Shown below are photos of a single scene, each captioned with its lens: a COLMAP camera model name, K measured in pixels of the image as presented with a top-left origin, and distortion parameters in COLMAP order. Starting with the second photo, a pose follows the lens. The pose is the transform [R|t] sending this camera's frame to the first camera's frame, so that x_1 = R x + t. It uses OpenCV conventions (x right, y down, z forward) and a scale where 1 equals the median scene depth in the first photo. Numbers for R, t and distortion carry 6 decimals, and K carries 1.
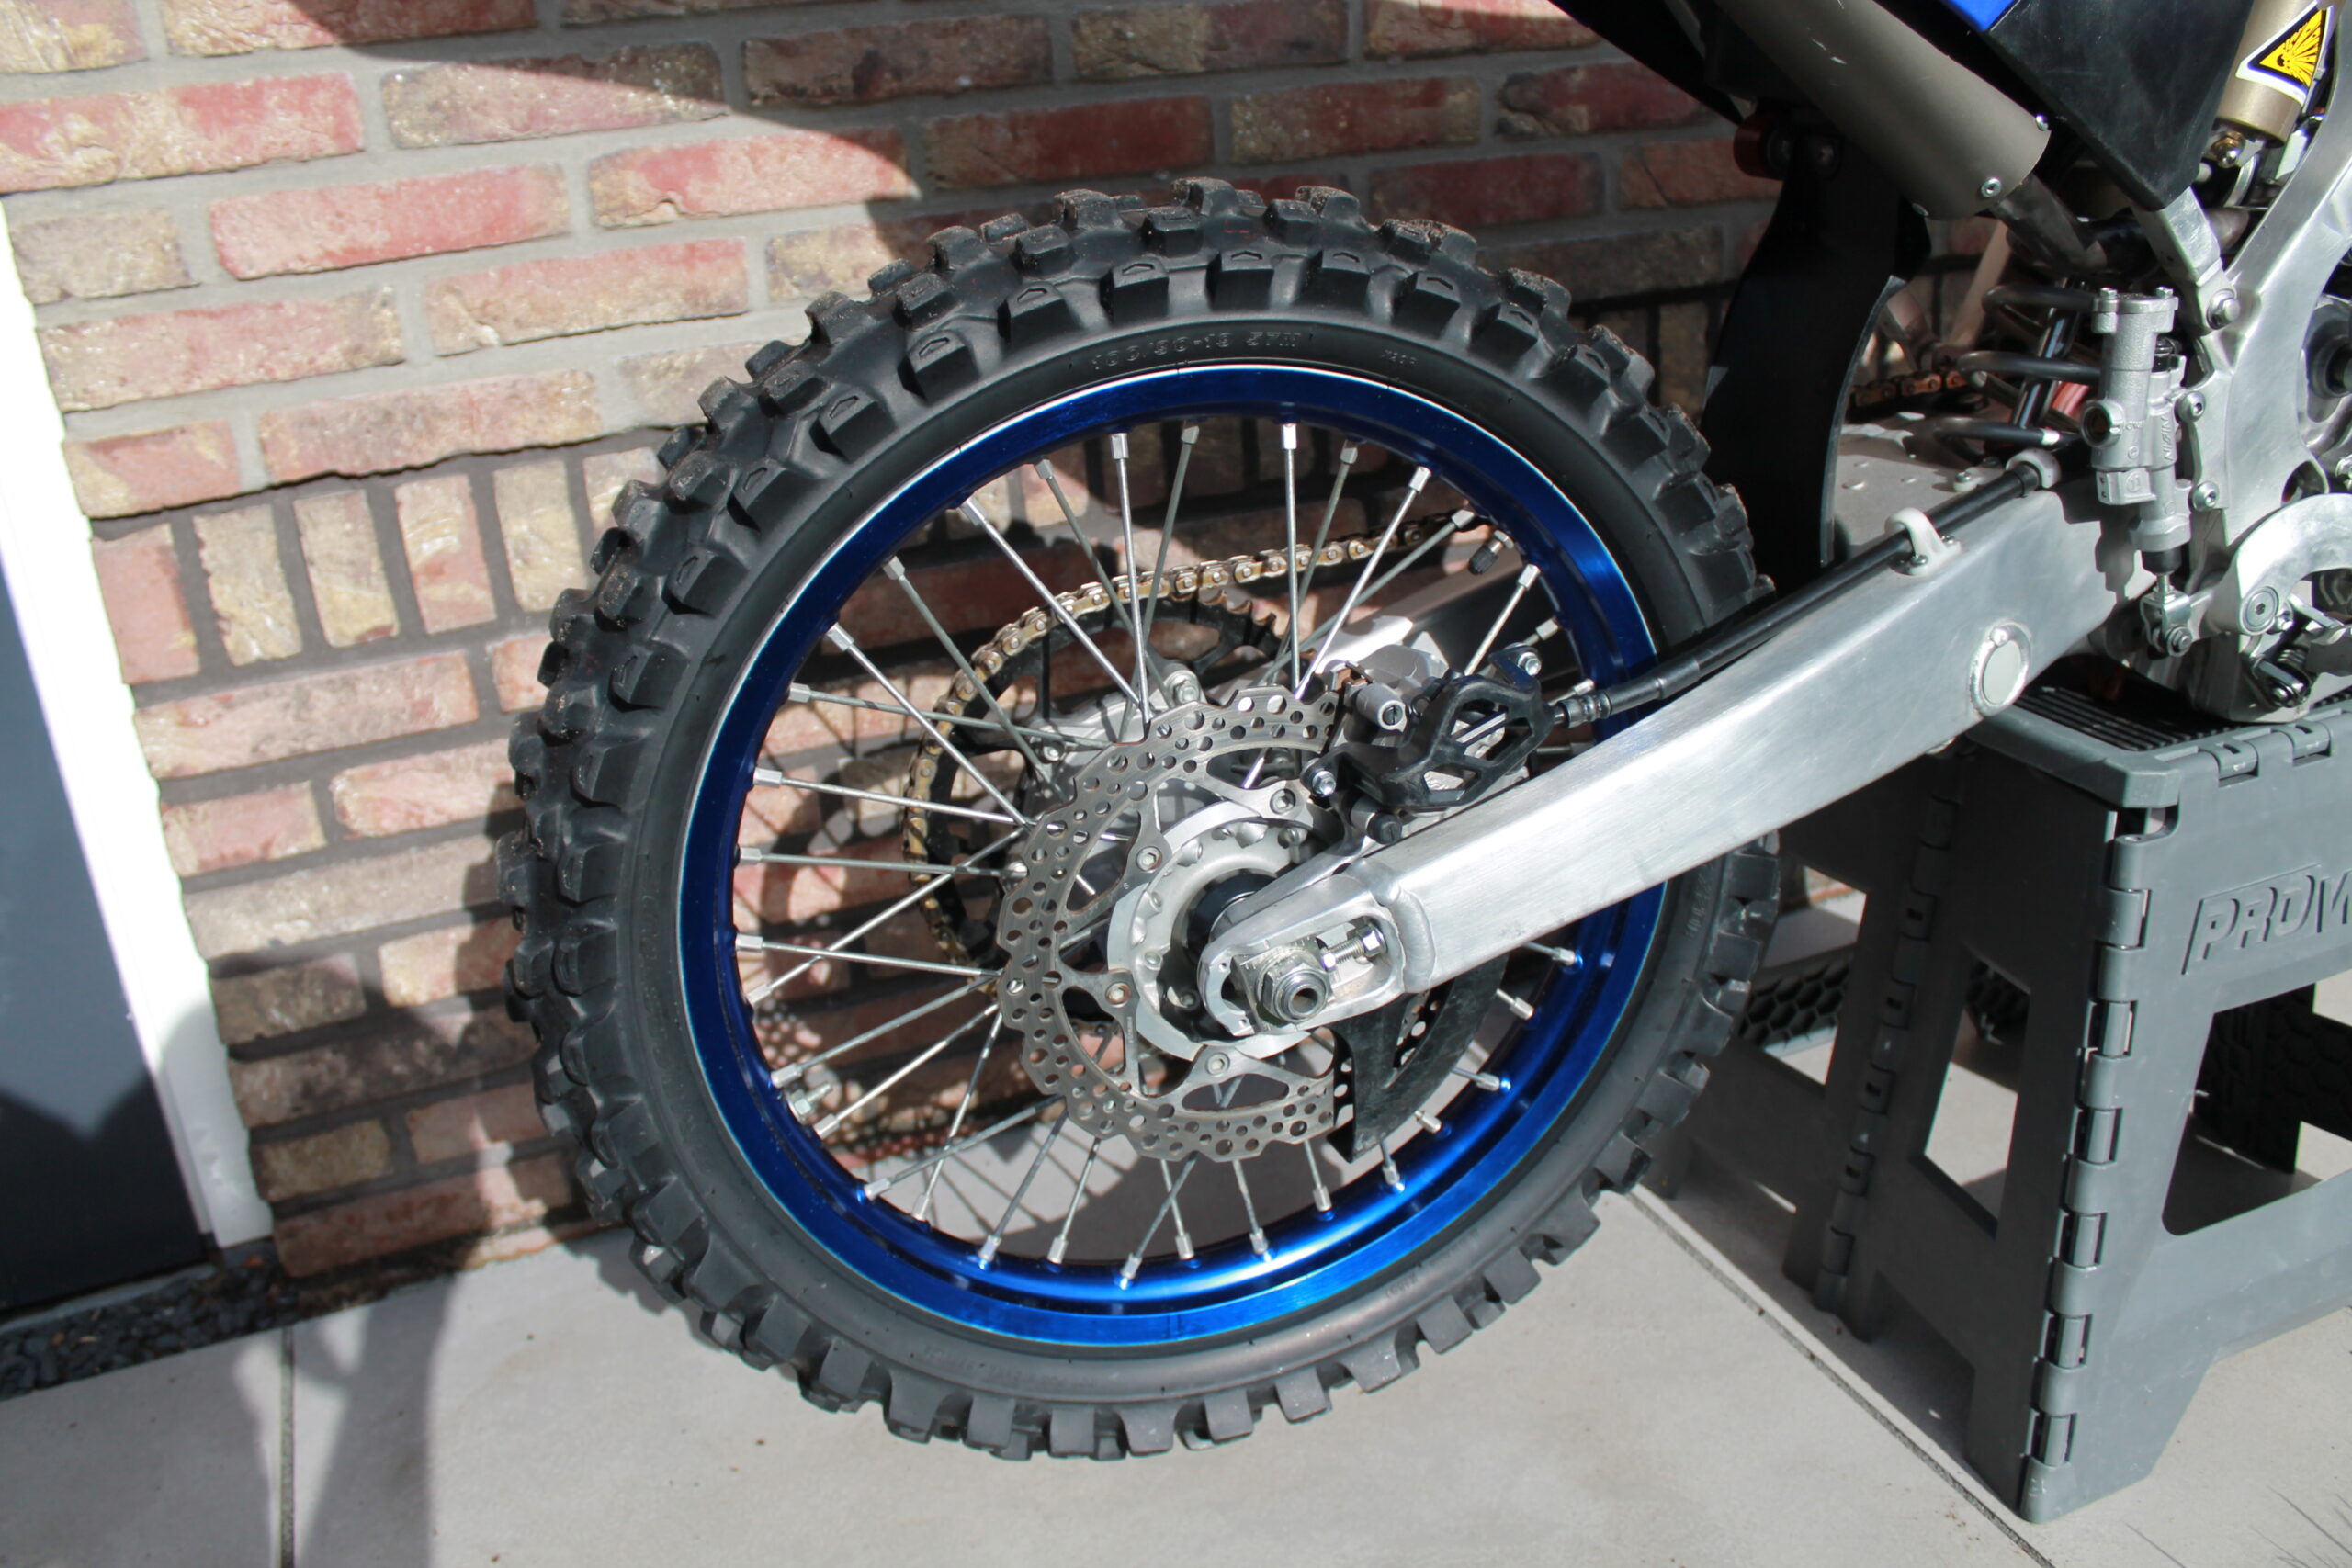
lens RADIAL K [[1978.3, 0, 1170.3], [0, 1978.3, 767.6], [0, 0, 1]] dist [-0.160276, 0.139149]
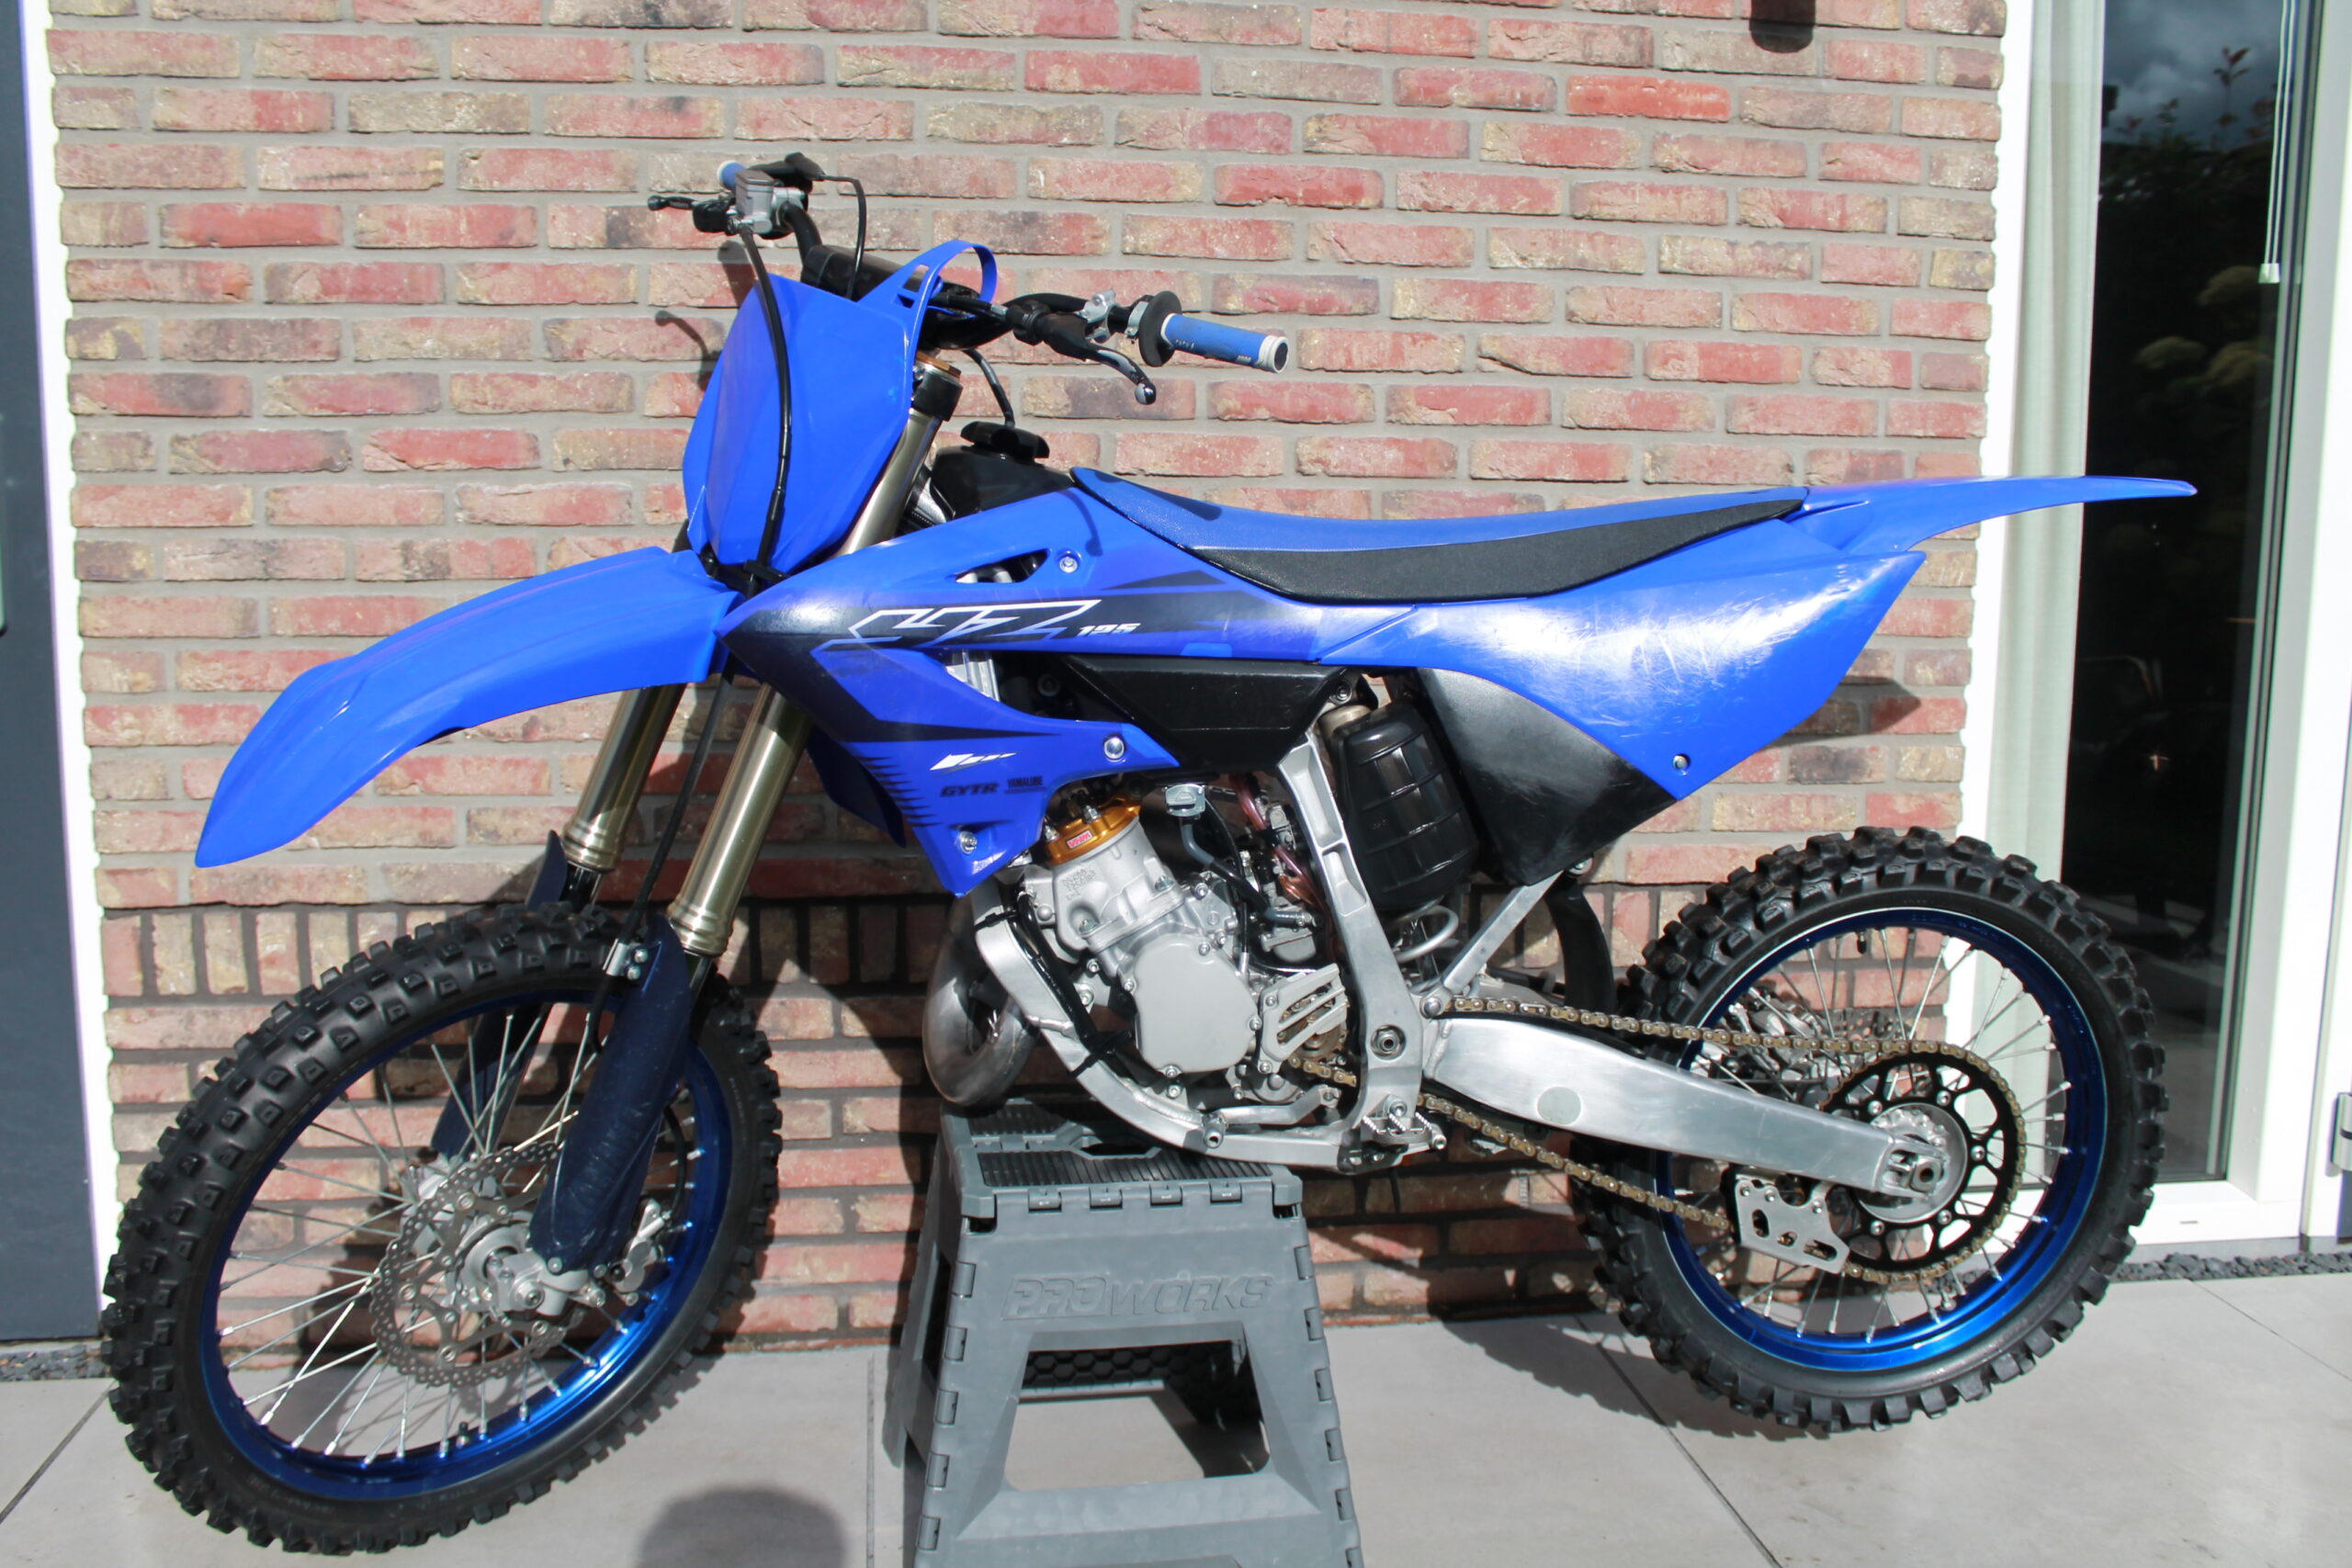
lens RADIAL K [[1978.3, 0, 1179.9], [0, 1978.3, 752.5], [0, 0, 1]] dist [-0.160276, 0.139149]
pose [[0.965080, 0.103249, -0.240750, 0.924844], [-0.159078, 0.961174, -0.225474, -0.019125], [0.208123, 0.255898, 0.944034, -0.633489]]
